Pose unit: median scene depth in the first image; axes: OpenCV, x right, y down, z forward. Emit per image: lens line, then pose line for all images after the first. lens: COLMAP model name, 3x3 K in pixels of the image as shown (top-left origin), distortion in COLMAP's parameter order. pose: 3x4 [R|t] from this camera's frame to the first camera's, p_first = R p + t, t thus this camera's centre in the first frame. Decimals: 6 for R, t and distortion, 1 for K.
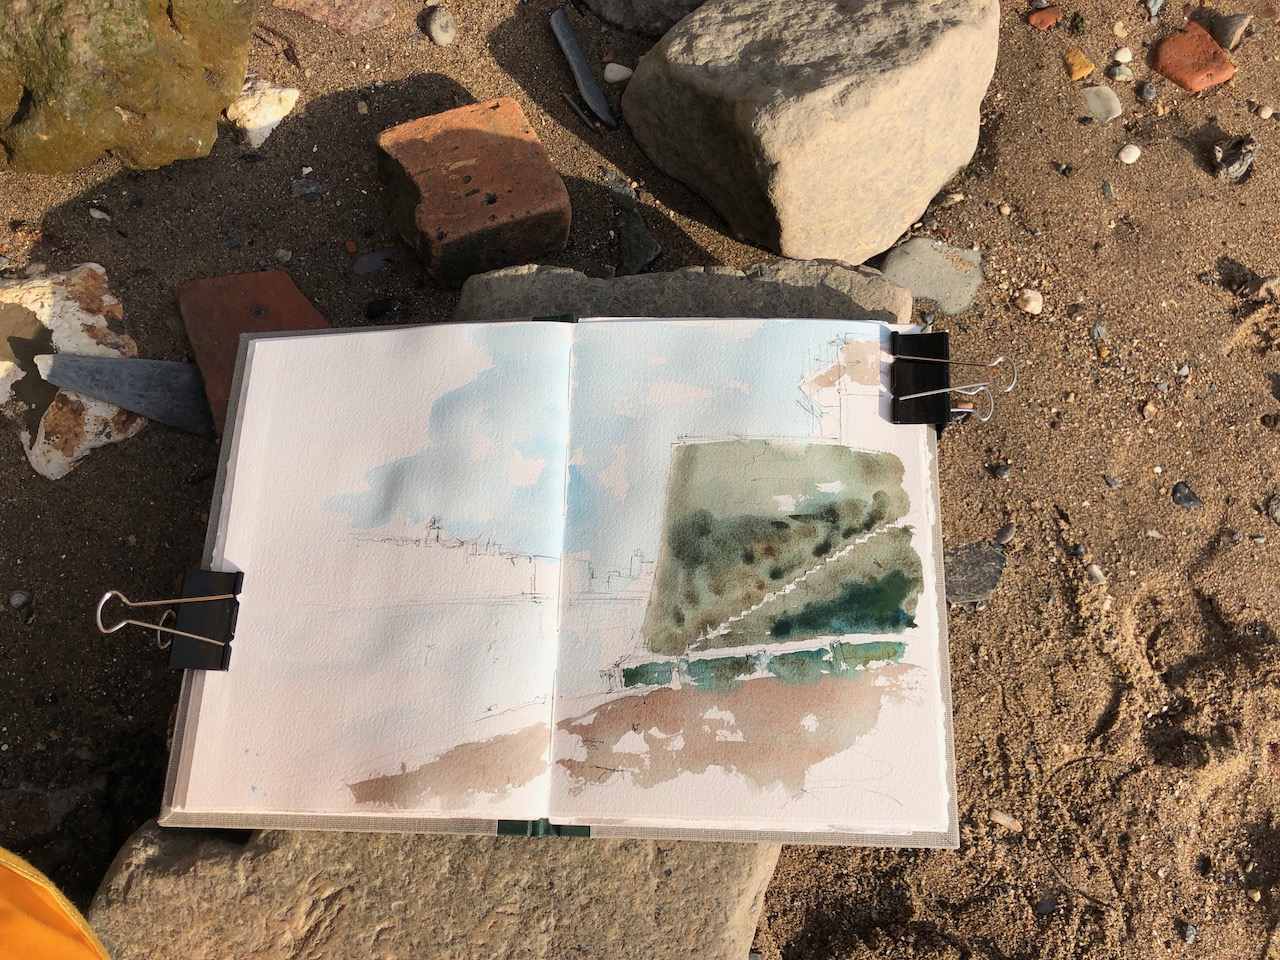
lens RADIAL K [[1057.9, 0, 640.0], [0, 1057.9, 480.0], [0, 0, 1]] dist [-0.010051, -0.002290]
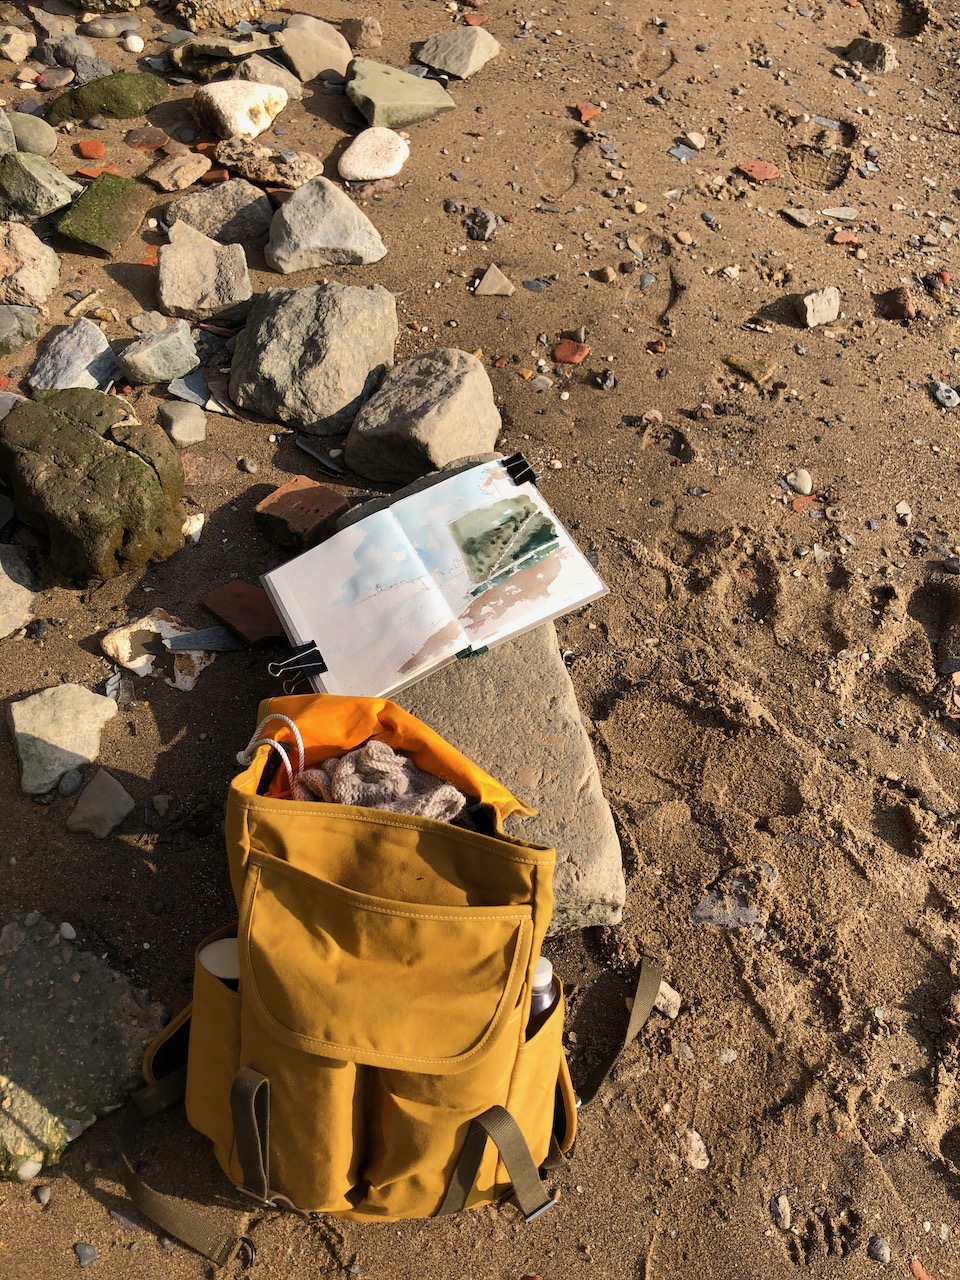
lens RADIAL K [[1057.9, 0, 480.0], [0, 1057.9, 640.0], [0, 0, 1]] dist [-0.010051, -0.002290]
pose [[0.881308, -0.416821, 0.222614, -0.467536], [0.464029, 0.852399, -0.241024, 0.686974], [-0.089292, 0.315716, 0.944643, -1.077025]]
